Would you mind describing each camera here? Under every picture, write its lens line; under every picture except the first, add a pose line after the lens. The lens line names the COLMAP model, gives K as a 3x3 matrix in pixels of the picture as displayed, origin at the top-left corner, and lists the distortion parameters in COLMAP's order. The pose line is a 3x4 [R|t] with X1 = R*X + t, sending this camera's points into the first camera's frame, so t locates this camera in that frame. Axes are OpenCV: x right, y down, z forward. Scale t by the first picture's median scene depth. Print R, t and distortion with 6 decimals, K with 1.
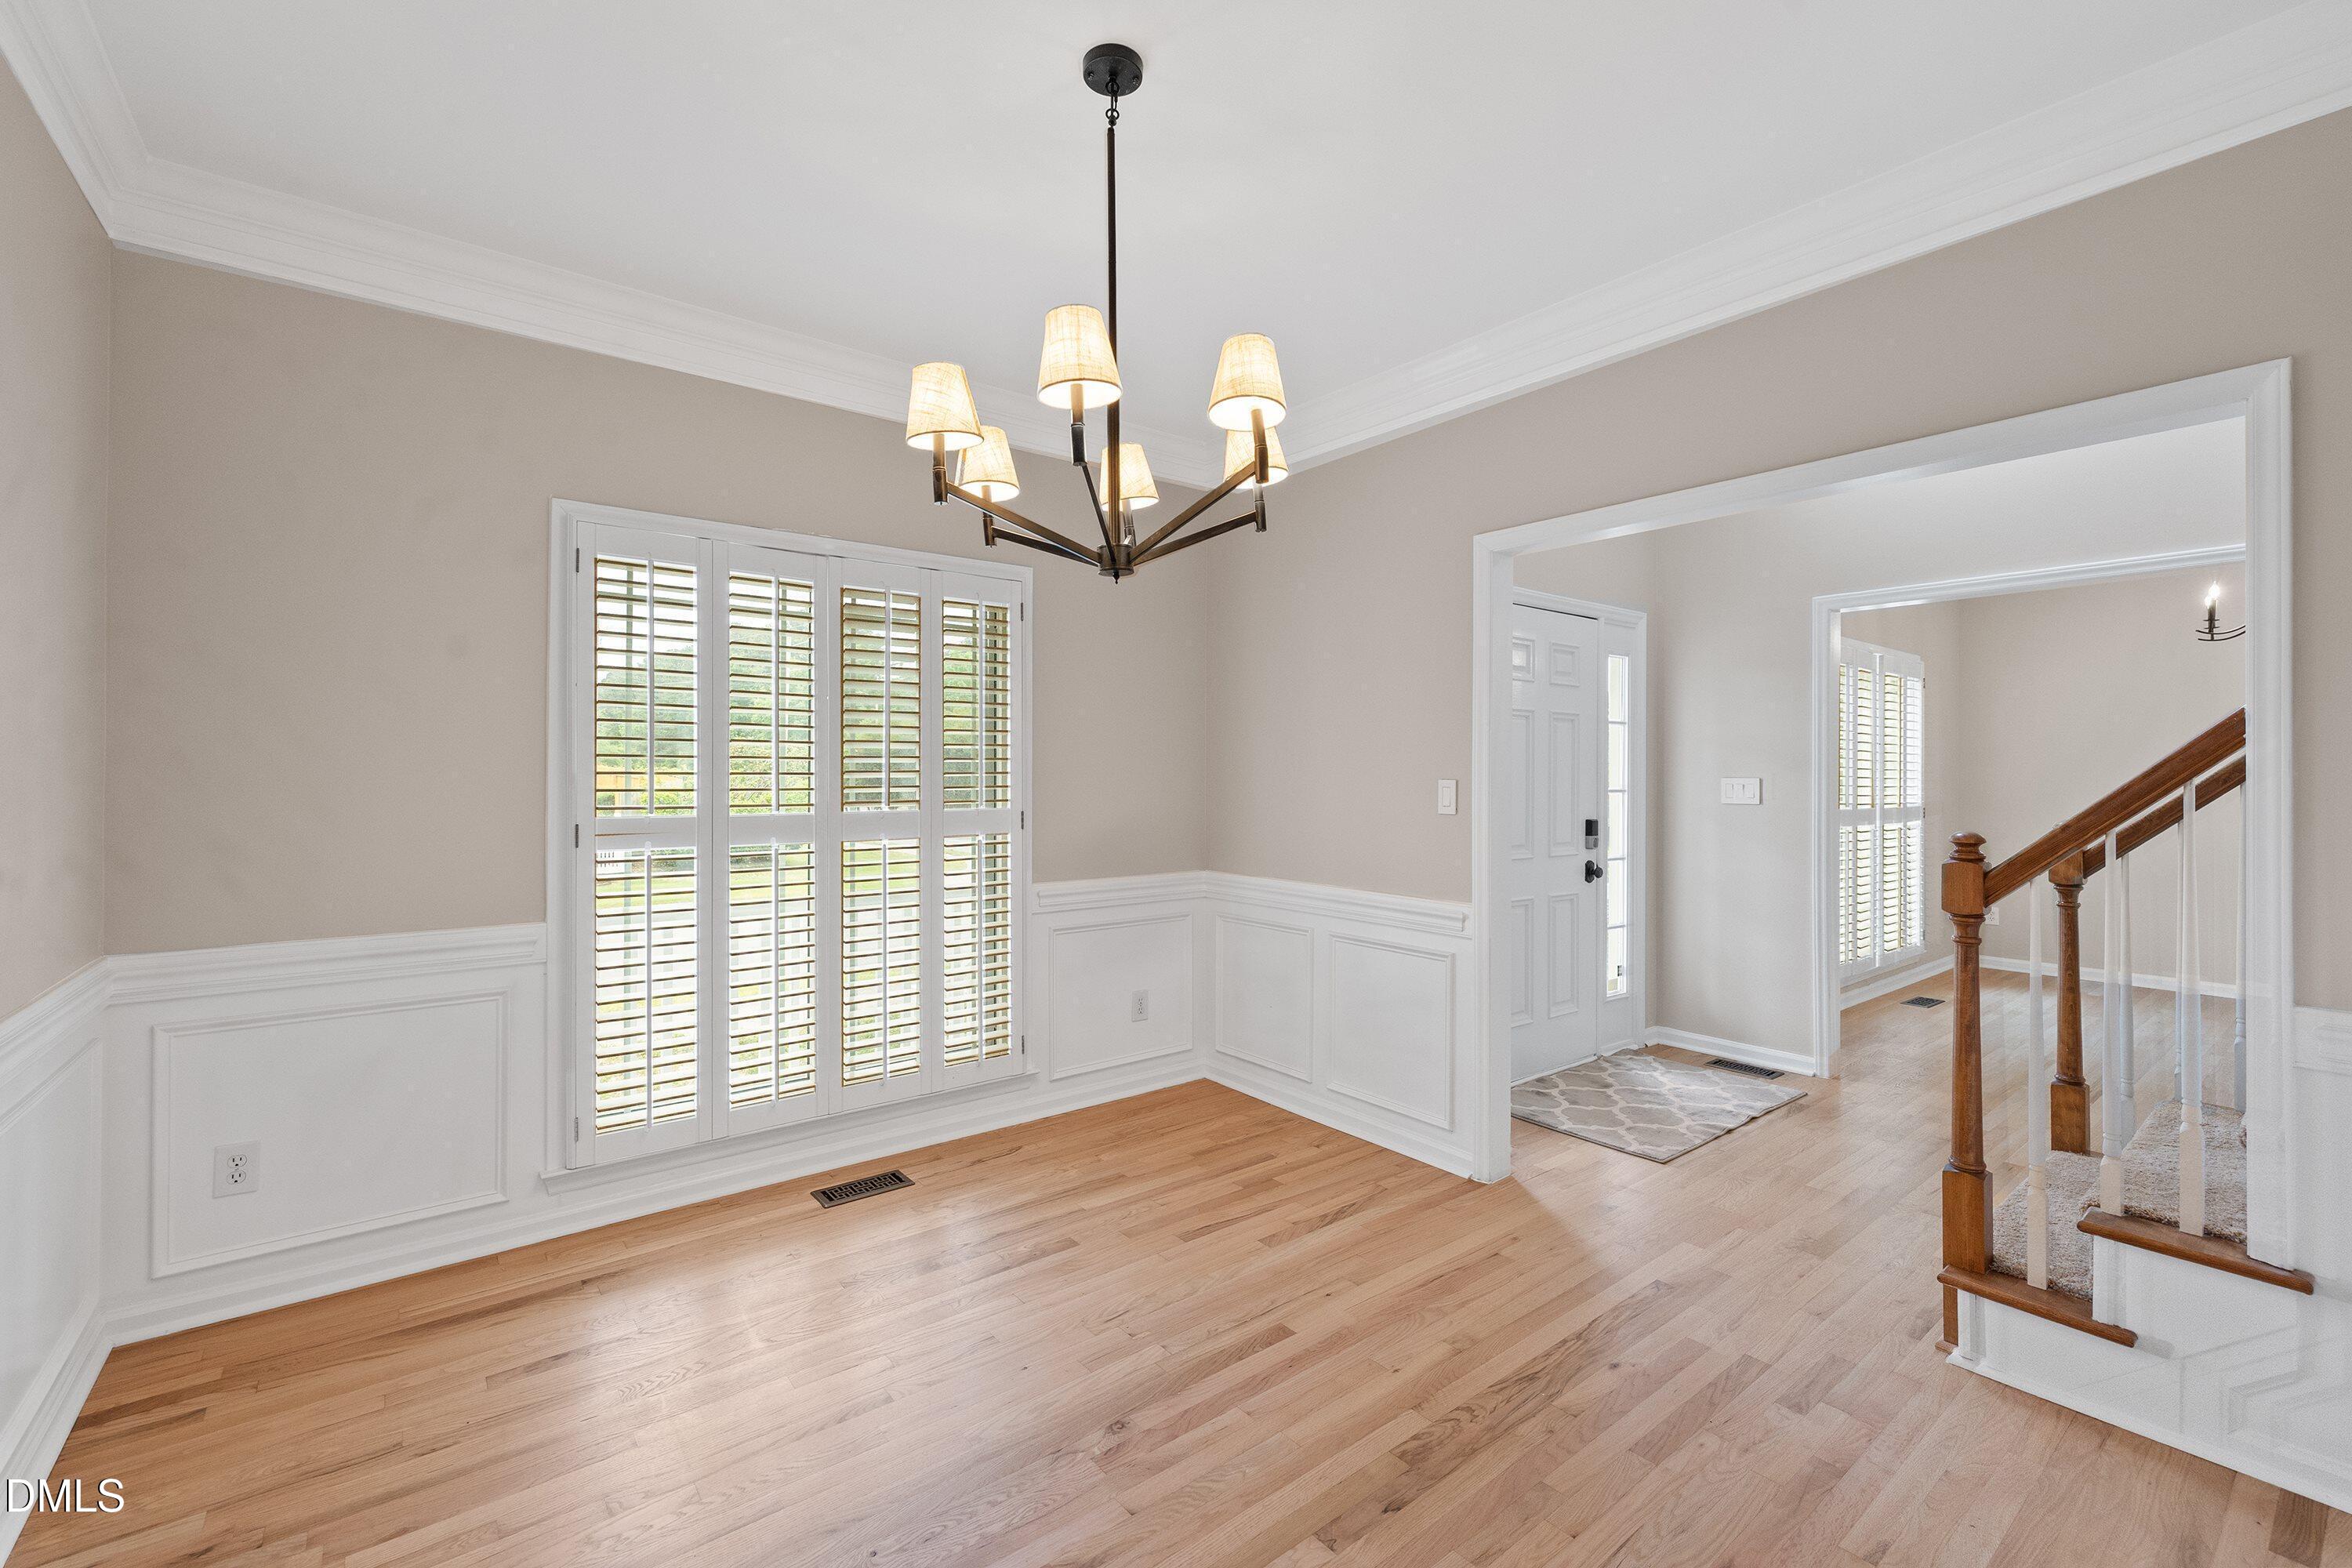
lens RADIAL K [[989.9, 0, 1179.5], [0, 989.9, 769.9], [0, 0, 1]] dist [0.001107, 0.000098]
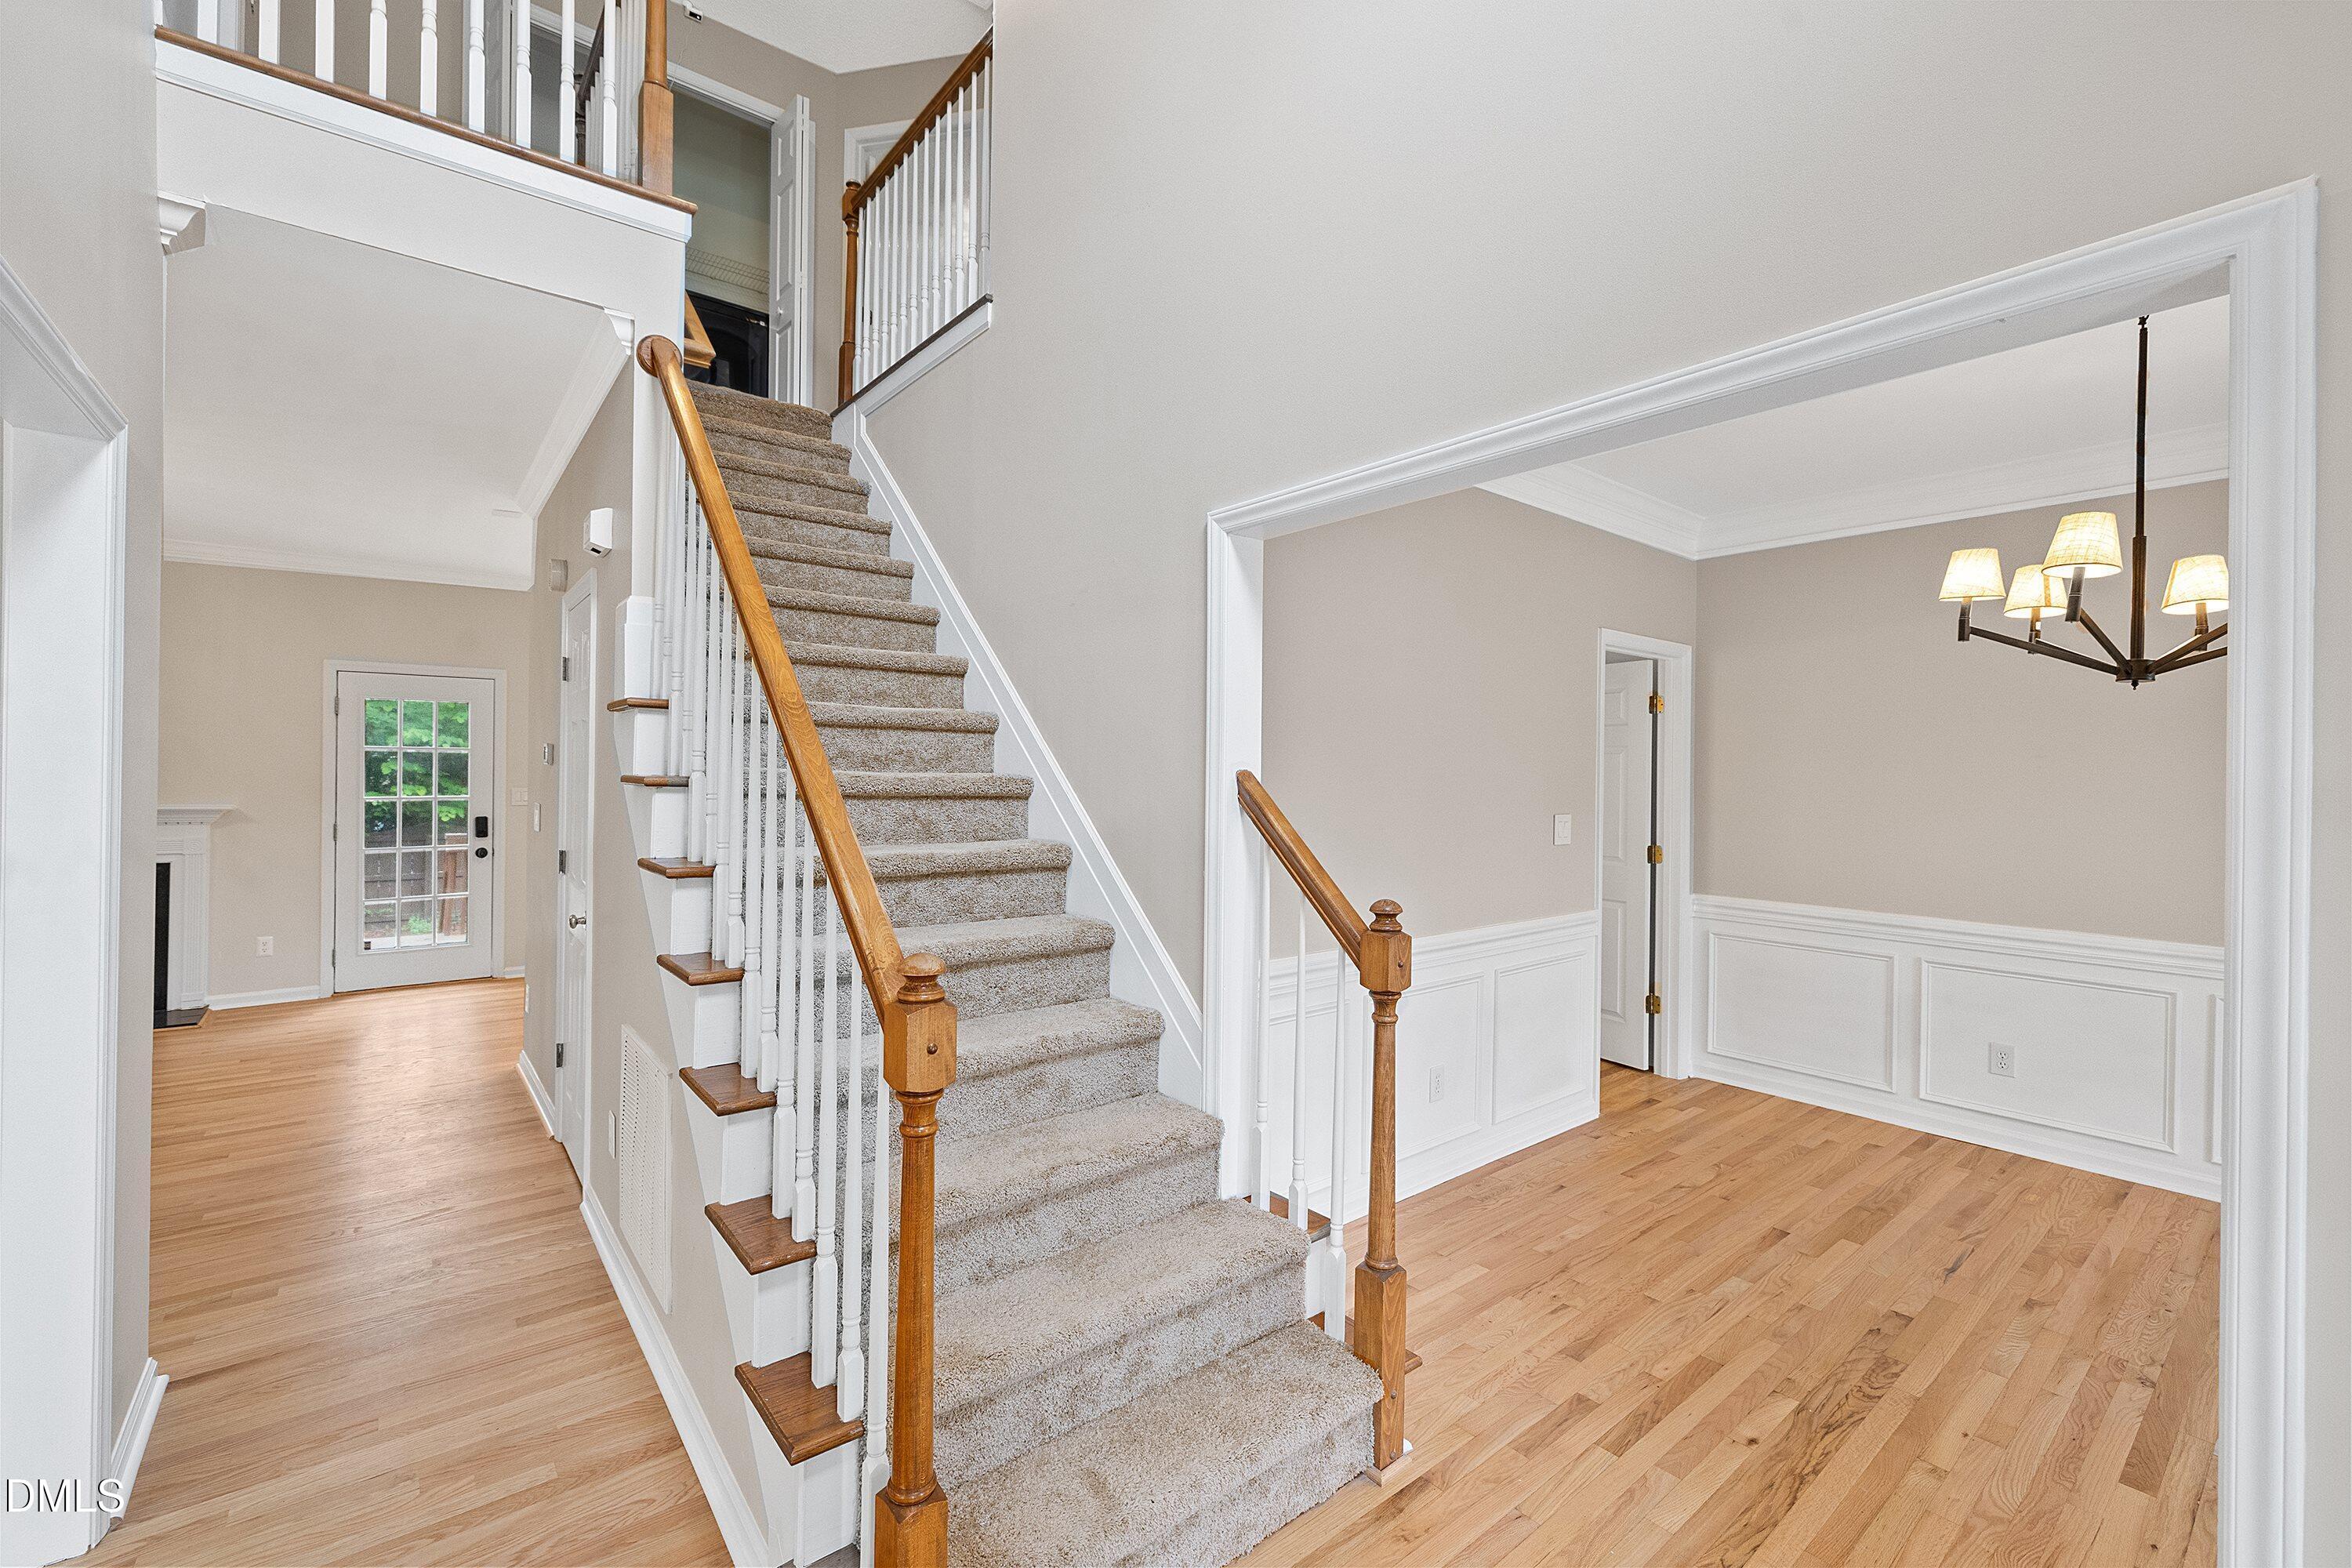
lens RADIAL K [[989.9, 0, 1179.5], [0, 989.9, 769.9], [0, 0, 1]] dist [0.001107, 0.000098]
pose [[-0.999631, -0.016410, -0.021651, 1.115253], [-0.016314, 0.999856, -0.004622, -0.056408], [0.021724, -0.004267, -0.999755, 2.115762]]
